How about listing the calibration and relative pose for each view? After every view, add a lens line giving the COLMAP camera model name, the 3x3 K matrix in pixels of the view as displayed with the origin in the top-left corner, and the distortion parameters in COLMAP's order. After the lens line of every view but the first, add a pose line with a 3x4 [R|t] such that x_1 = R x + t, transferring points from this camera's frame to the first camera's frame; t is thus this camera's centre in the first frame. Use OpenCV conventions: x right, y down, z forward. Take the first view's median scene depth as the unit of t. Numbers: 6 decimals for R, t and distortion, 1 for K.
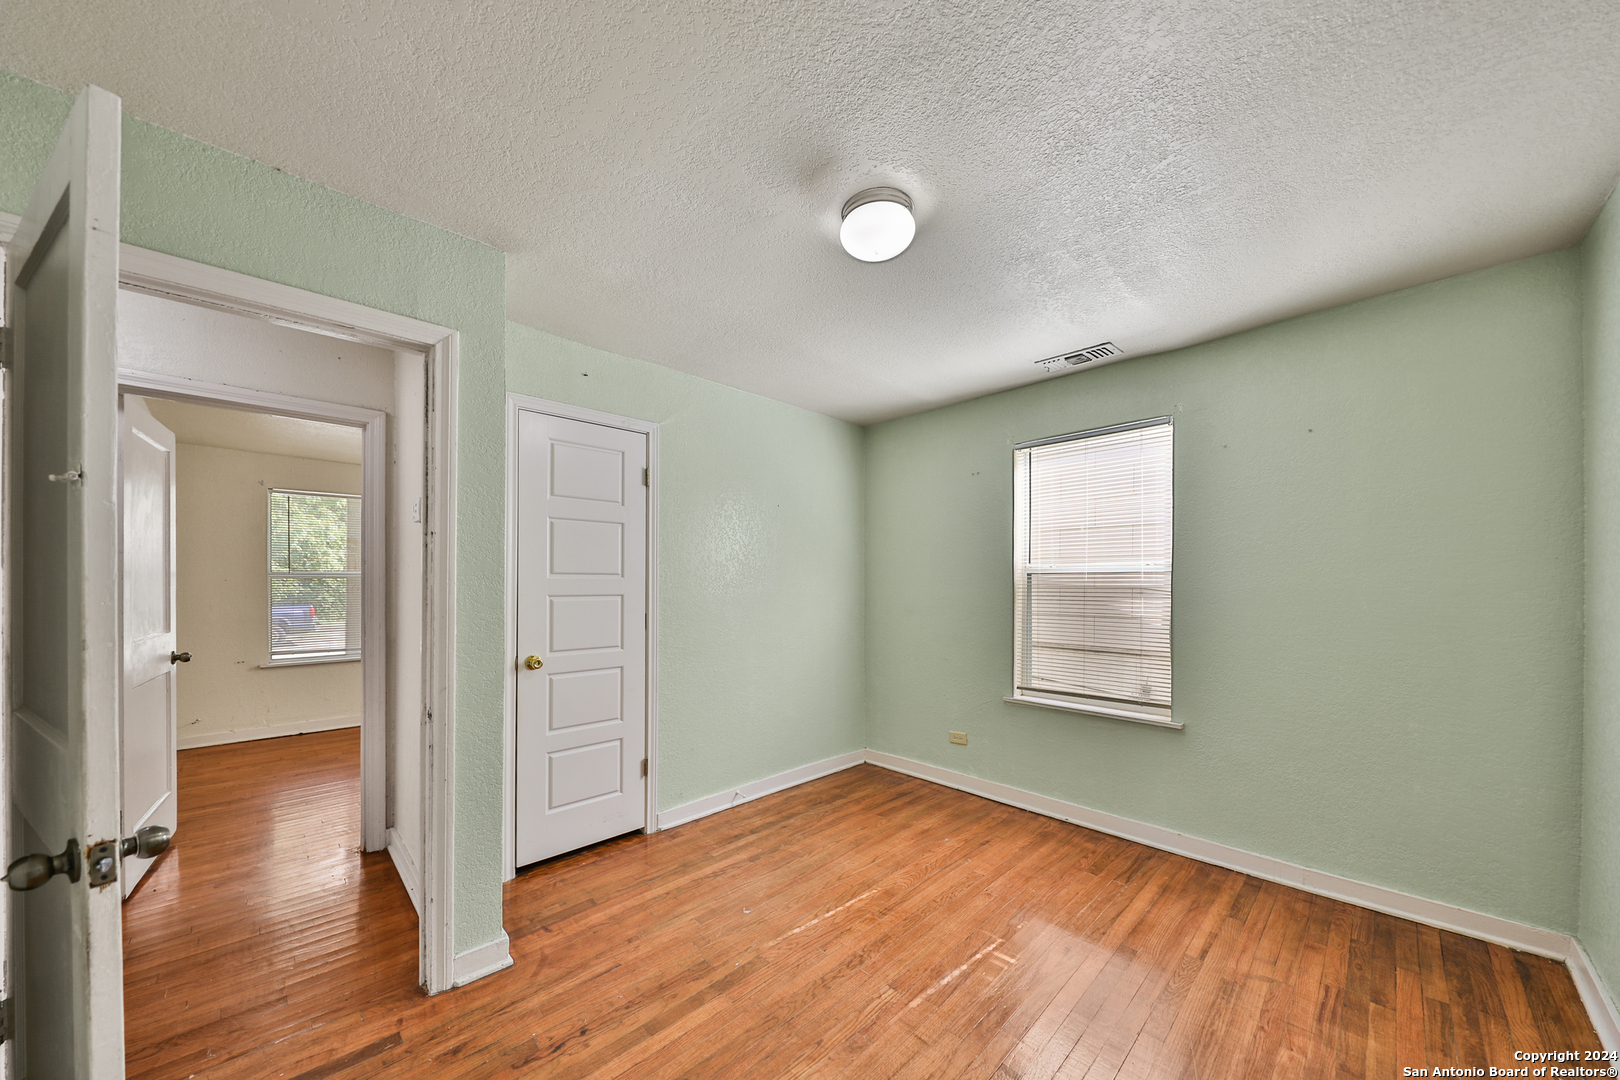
lens RADIAL K [[558.1, 0, 805.2], [0, 558.1, 586.8], [0, 0, 1]] dist [0.007241, -0.003474]
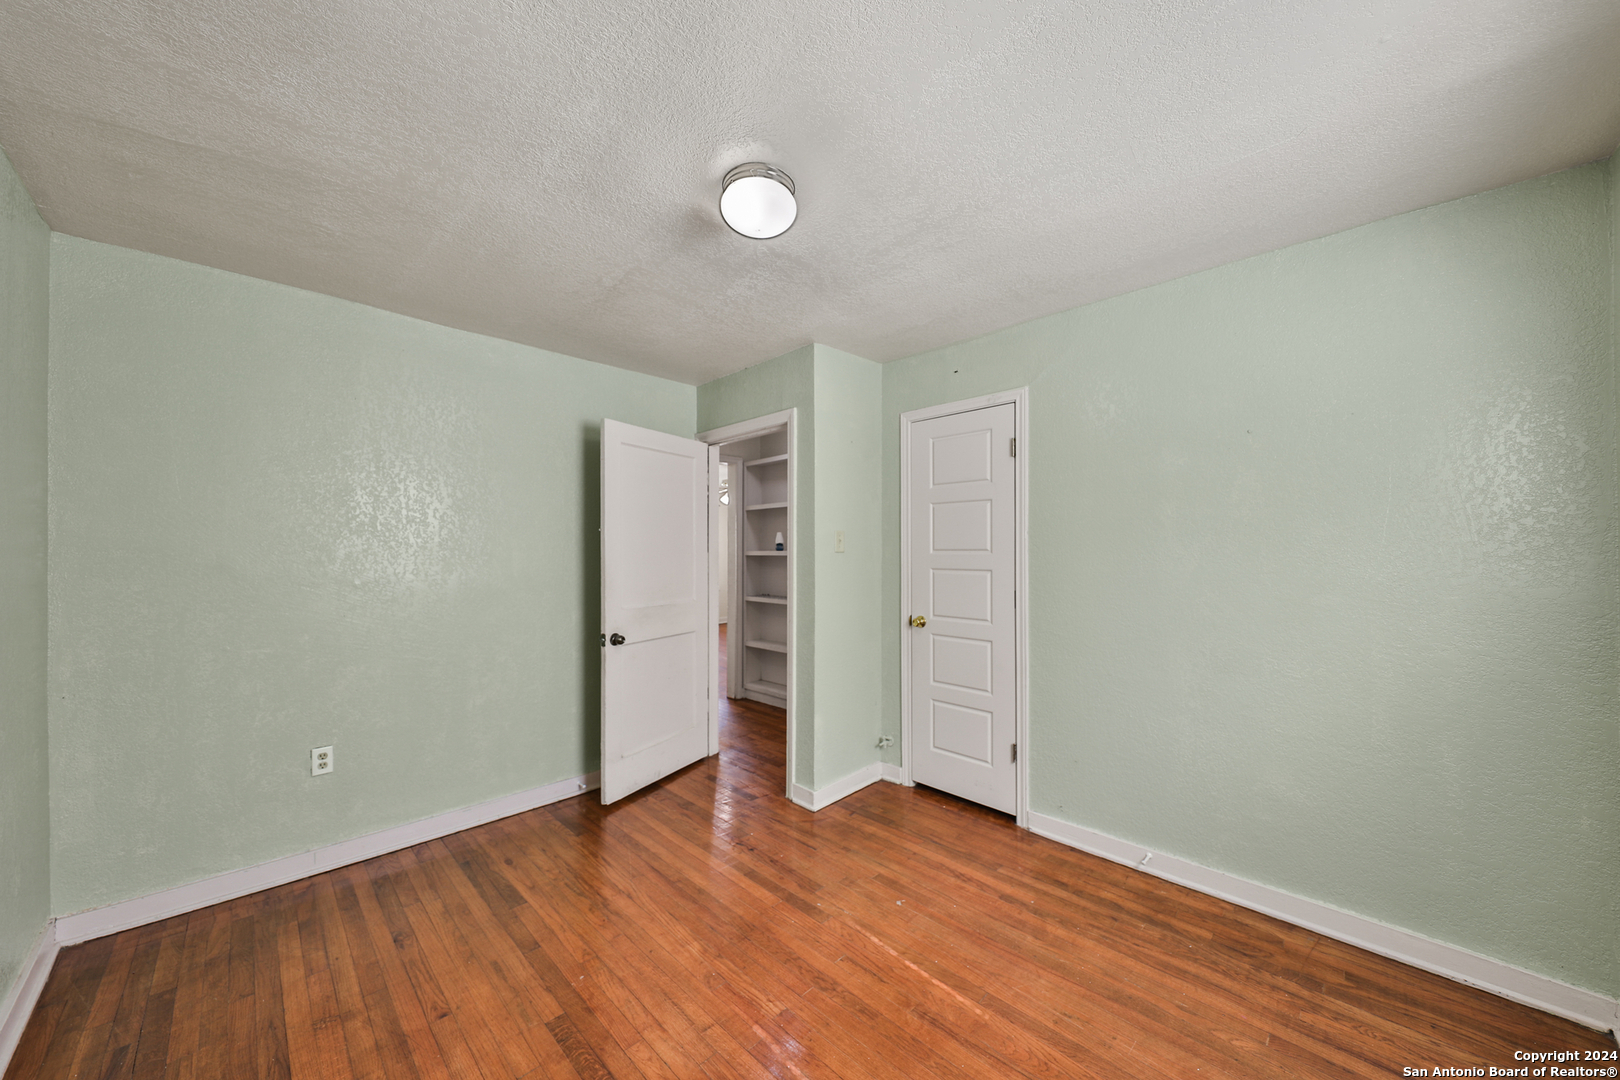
lens RADIAL K [[558.1, 0, 809.5], [0, 558.1, 548.3], [0, 0, 1]] dist [0.007241, -0.003474]
pose [[0.033620, -0.008461, -0.999399, 0.731131], [-0.002758, 0.999960, -0.008559, -0.016629], [0.999431, 0.003044, 0.033595, 0.694256]]
